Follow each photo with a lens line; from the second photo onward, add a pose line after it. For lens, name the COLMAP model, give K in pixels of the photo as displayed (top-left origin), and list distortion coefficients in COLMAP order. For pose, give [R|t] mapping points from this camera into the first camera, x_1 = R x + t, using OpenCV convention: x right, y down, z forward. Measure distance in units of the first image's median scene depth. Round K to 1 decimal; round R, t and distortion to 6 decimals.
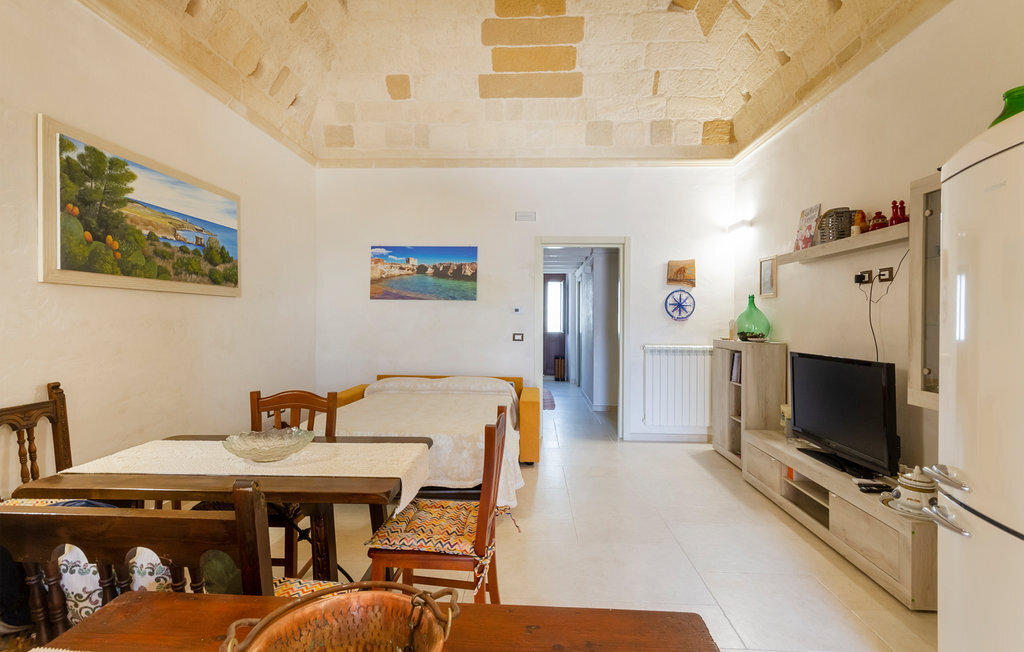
lens RADIAL K [[482.7, 0, 516.5], [0, 482.7, 315.7], [0, 0, 1]] dist [0.014239, 0.000448]
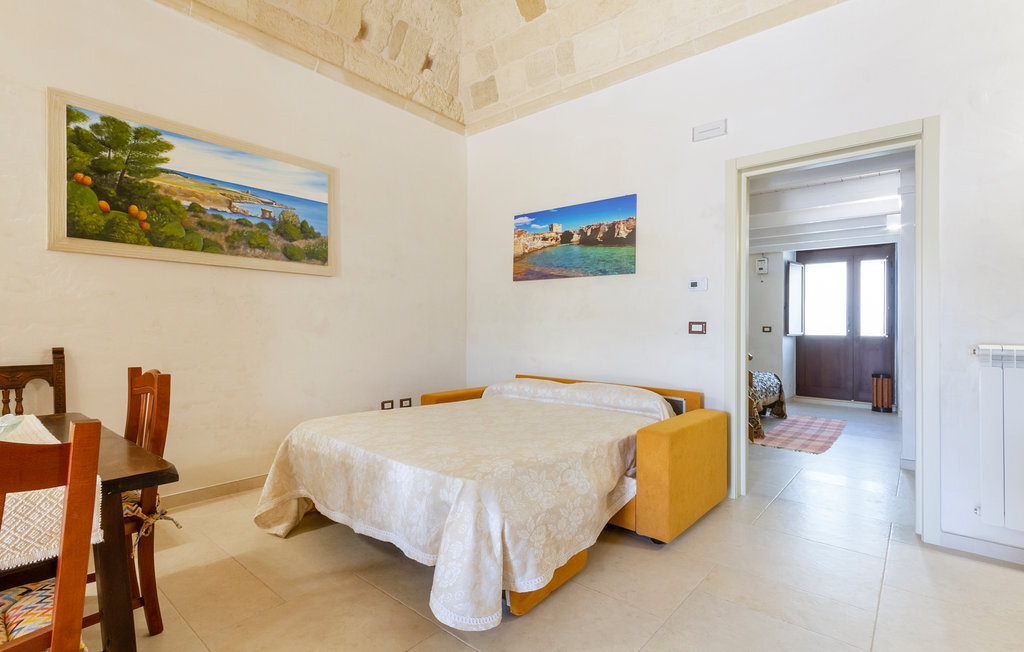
lens RADIAL K [[483.9, 0, 512.0], [0, 483.9, 326.0], [0, 0, 1]] dist [0.004259, 0.000740]
pose [[0.786255, -0.002493, -0.617897, 0.222348], [-0.000060, 0.999992, -0.004111, 0.049614], [0.617902, 0.003269, 0.786248, 0.403877]]
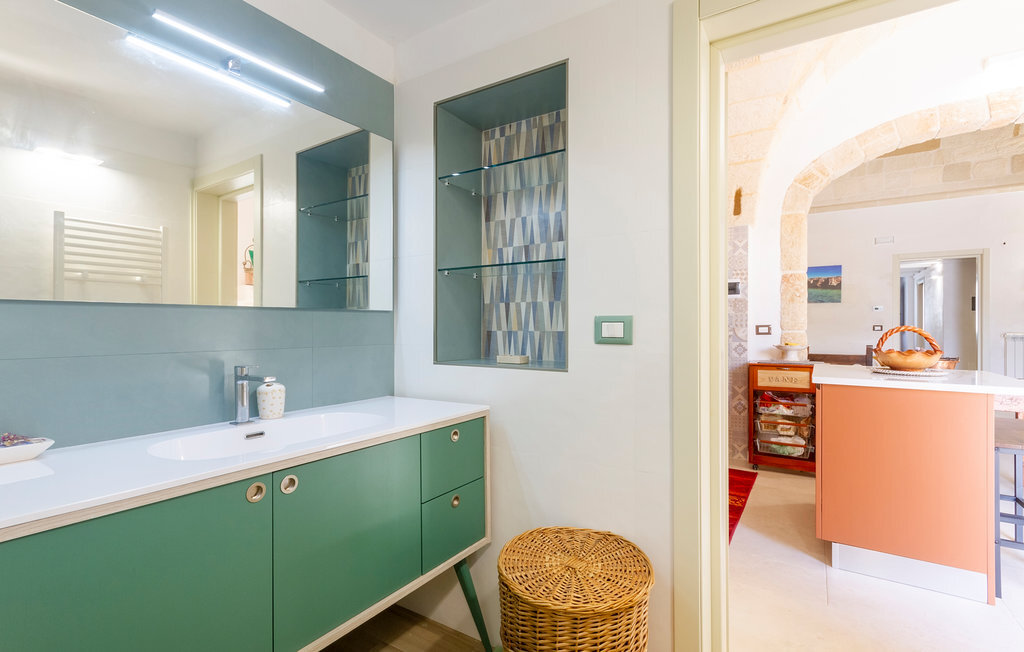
lens RADIAL K [[486.9, 0, 512.0], [0, 486.9, 326.0], [0, 0, 1]] dist [0.017300, -0.000288]
pose [[0.871002, -0.007195, -0.491226, -0.244391], [0.007521, 0.999971, -0.001313, 0.035869], [0.491221, -0.002551, 0.871031, -0.834453]]
